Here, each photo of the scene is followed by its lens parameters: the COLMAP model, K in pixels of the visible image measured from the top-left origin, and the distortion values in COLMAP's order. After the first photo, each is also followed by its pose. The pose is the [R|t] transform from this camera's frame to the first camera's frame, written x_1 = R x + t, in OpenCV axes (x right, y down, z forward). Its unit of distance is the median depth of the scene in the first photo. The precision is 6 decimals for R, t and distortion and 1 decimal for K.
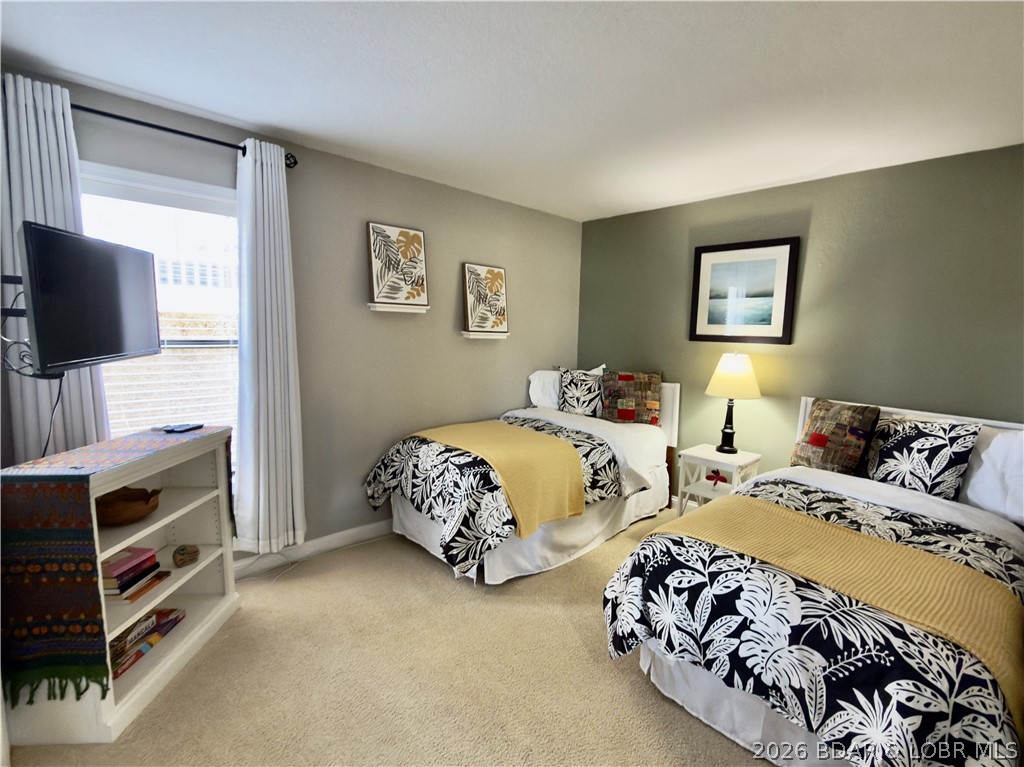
lens RADIAL K [[481.7, 0, 512.6], [0, 481.7, 385.0], [0, 0, 1]] dist [0.002671, -0.001181]
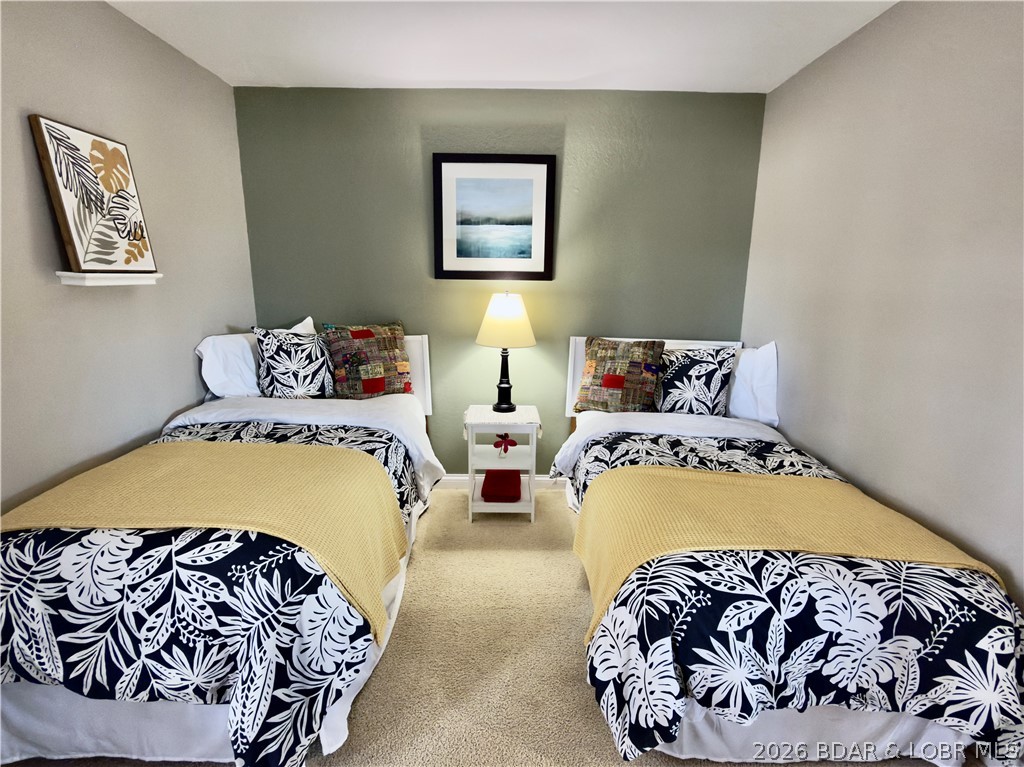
lens RADIAL K [[512.9, 0, 508.3], [0, 512.9, 387.7], [0, 0, 1]] dist [0.003117, -0.000839]
pose [[0.690325, -0.177032, 0.701507, -0.235397], [0.090106, 0.983090, 0.159422, -0.057224], [-0.717867, -0.046843, 0.694603, 0.466554]]
